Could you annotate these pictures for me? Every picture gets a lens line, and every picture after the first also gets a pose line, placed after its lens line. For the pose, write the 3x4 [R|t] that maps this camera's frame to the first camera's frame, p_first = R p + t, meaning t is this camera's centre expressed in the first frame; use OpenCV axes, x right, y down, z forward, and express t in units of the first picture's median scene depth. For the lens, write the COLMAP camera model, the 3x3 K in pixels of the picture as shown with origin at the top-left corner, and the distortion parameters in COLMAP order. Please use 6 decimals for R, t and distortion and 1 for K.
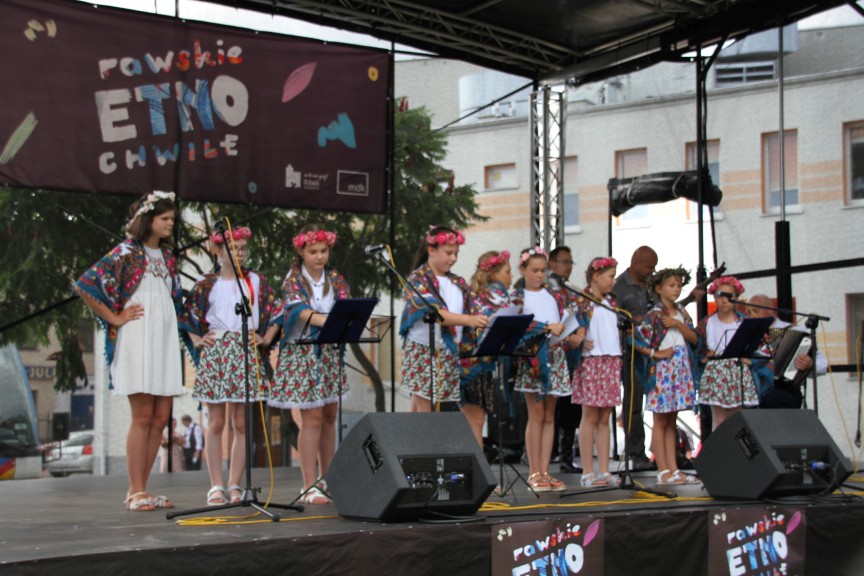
lens RADIAL K [[1373.7, 0, 432.0], [0, 1373.7, 288.0], [0, 0, 1]] dist [0.154892, 0.866679]
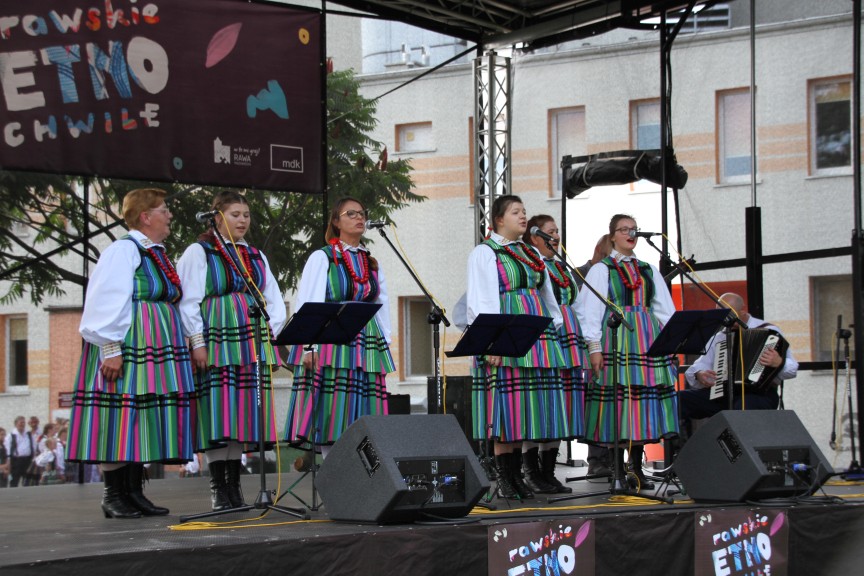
lens RADIAL K [[1667.2, 0, 432.0], [0, 1667.2, 288.0], [0, 0, 1]] dist [0.389970, 0.341624]
pose [[0.997257, 0.002891, 0.073967, -0.052713], [-0.004078, 0.999865, 0.015907, -0.012840], [-0.073911, -0.016165, 0.997134, -0.129199]]
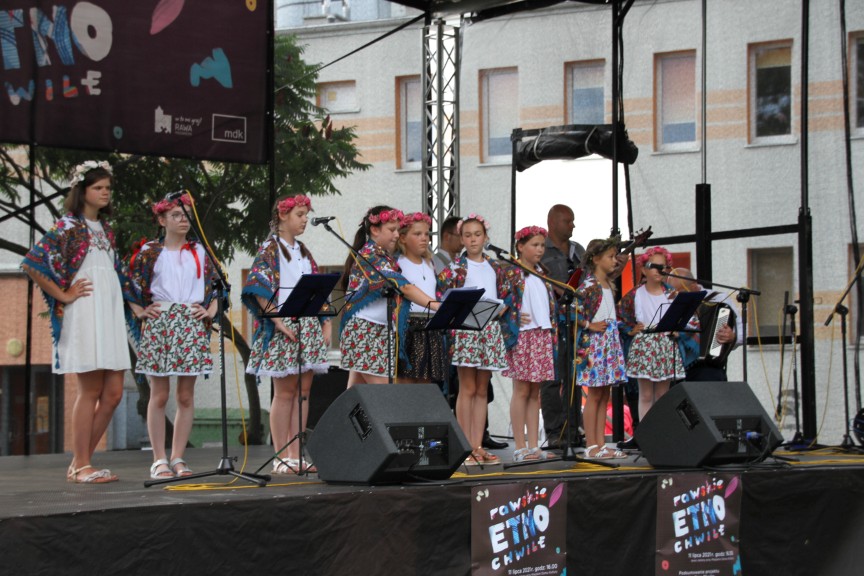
lens RADIAL K [[1842.2, 0, 432.0], [0, 1842.2, 288.0], [0, 0, 1]] dist [0.356175, 2.140252]
pose [[0.991771, 0.008196, 0.127758, -0.103944], [-0.012474, 0.999387, 0.032716, -0.019193], [-0.127412, -0.034041, 0.991266, -0.258529]]
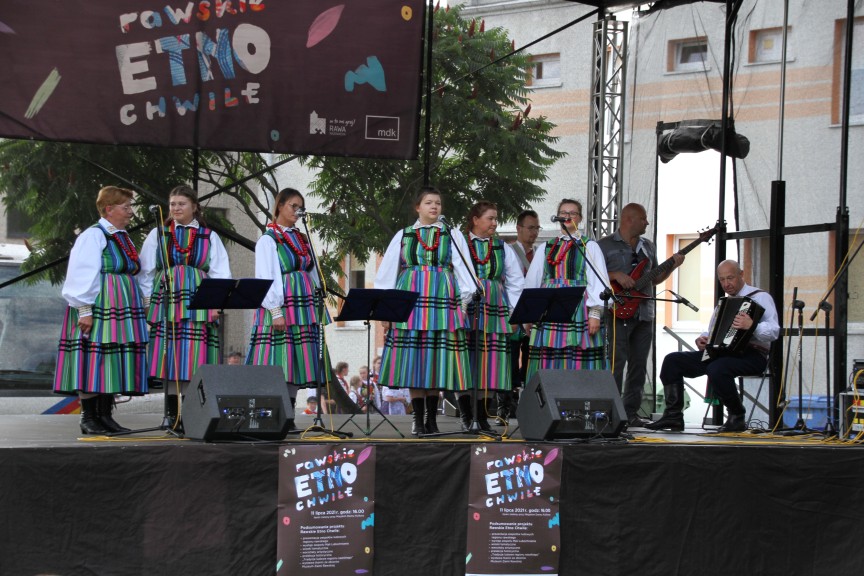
lens RADIAL K [[2194.0, 0, 432.0], [0, 2194.0, 288.0], [0, 0, 1]] dist [0.601842, 1.235260]
pose [[0.979522, 0.023739, -0.199931, 0.381086], [-0.011774, 0.998079, 0.060823, -0.076039], [0.200991, -0.057223, 0.977920, -0.689174]]
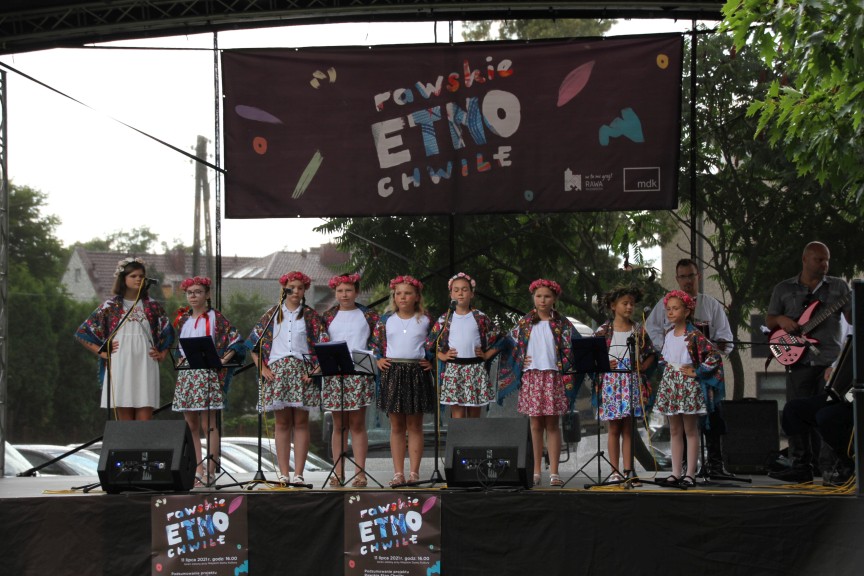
lens RADIAL K [[2281.0, 0, 432.0], [0, 2281.0, 288.0], [0, 0, 1]] dist [0.653455, 2.216218]
pose [[0.761573, -0.027242, -0.647507, 1.132773], [0.052616, 0.998417, 0.019880, -0.052242], [0.645940, -0.049209, 0.761800, -0.419649]]
